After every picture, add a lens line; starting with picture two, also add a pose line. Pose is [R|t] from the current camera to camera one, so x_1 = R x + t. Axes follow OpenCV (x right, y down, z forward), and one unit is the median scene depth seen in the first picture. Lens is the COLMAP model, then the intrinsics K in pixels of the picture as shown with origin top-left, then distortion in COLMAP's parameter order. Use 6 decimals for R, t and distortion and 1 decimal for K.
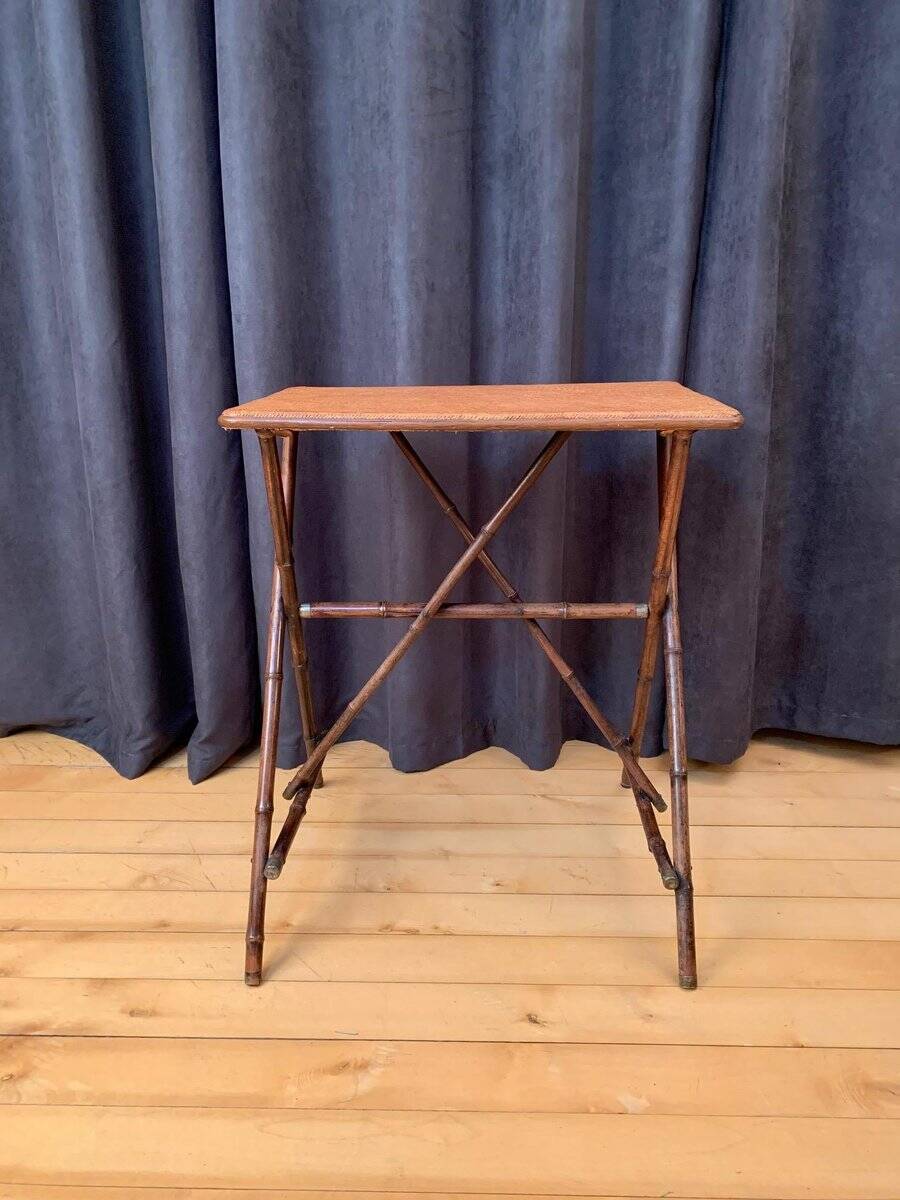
lens RADIAL K [[926.3, 0, 445.2], [0, 926.3, 592.1], [0, 0, 1]] dist [0.033592, -0.027212]
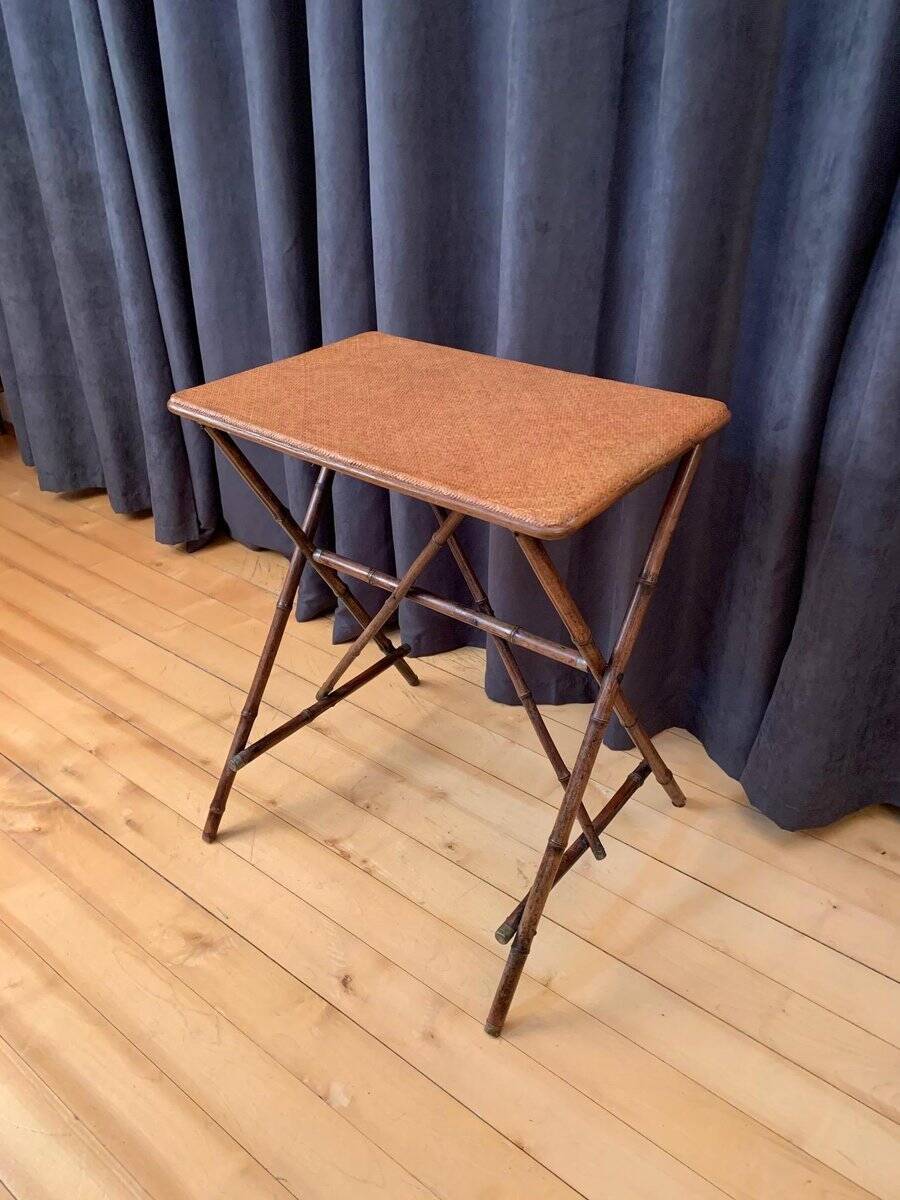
lens RADIAL K [[926.3, 0, 449.3], [0, 926.3, 589.0], [0, 0, 1]] dist [0.033592, -0.027212]
pose [[0.803653, 0.299693, -0.514126, 0.481860], [-0.159488, 0.940798, 0.299104, -0.260859], [0.573328, -0.158378, 0.803873, 0.188322]]
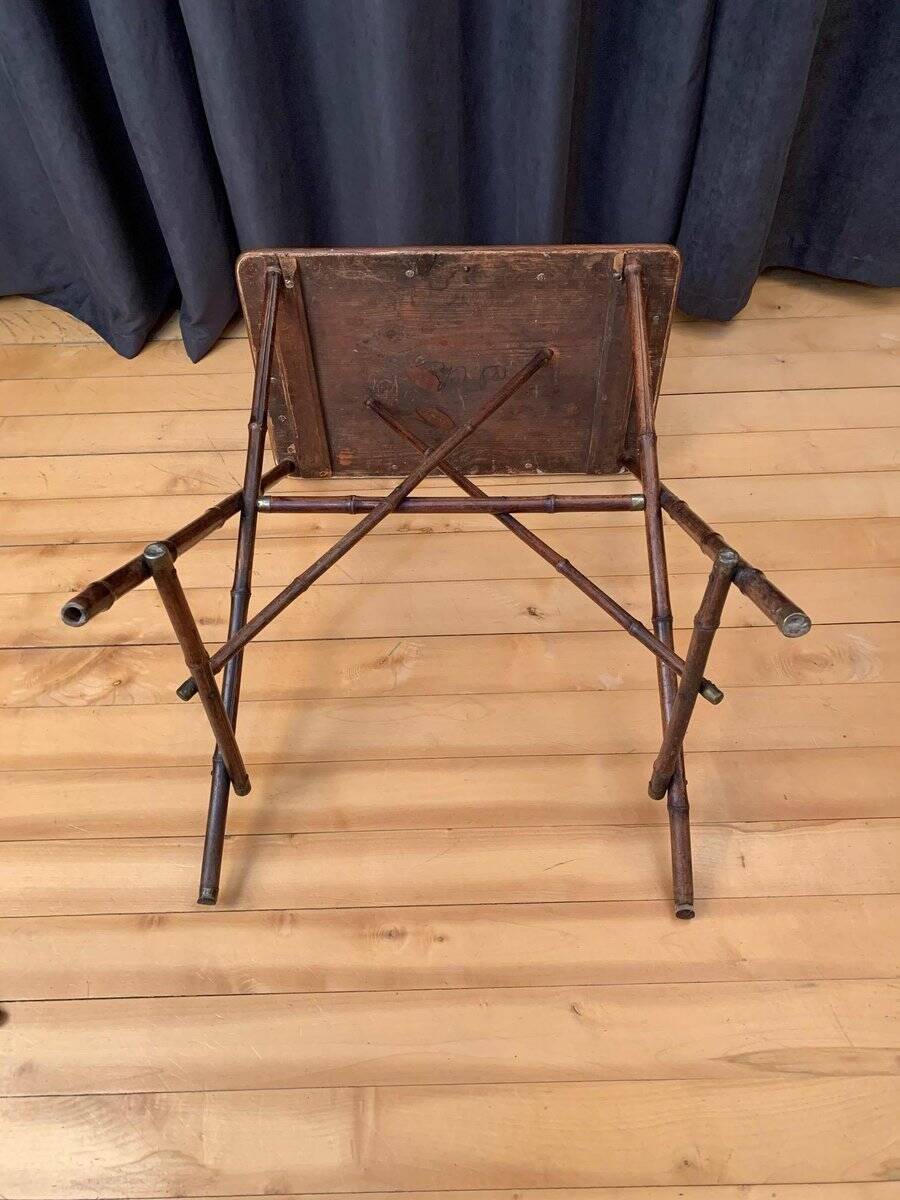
lens RADIAL K [[926.3, 0, 446.7], [0, 926.3, 593.7], [0, 0, 1]] dist [0.033592, -0.027212]
pose [[0.998783, -0.048977, 0.005737, -0.018521], [0.035091, 0.787654, 0.615117, -0.236784], [-0.034645, -0.614168, 0.788415, 0.049886]]
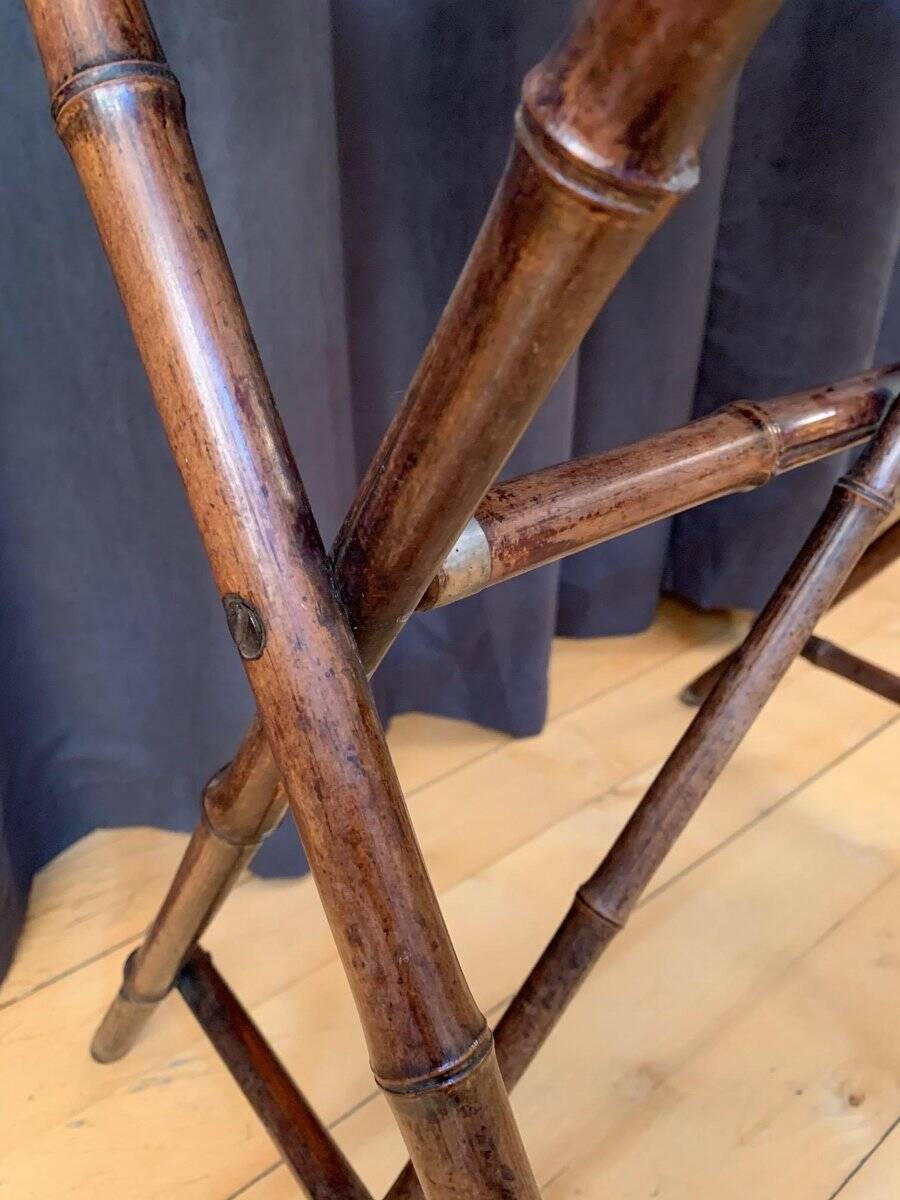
lens RADIAL K [[926.3, 0, 444.0], [0, 926.3, 597.4], [0, 0, 1]] dist [0.033592, -0.027212]
pose [[0.761191, -0.304053, 0.572836, -0.216674], [0.173029, 0.946482, 0.272456, -0.014983], [-0.625020, -0.108274, 0.773063, 0.784951]]
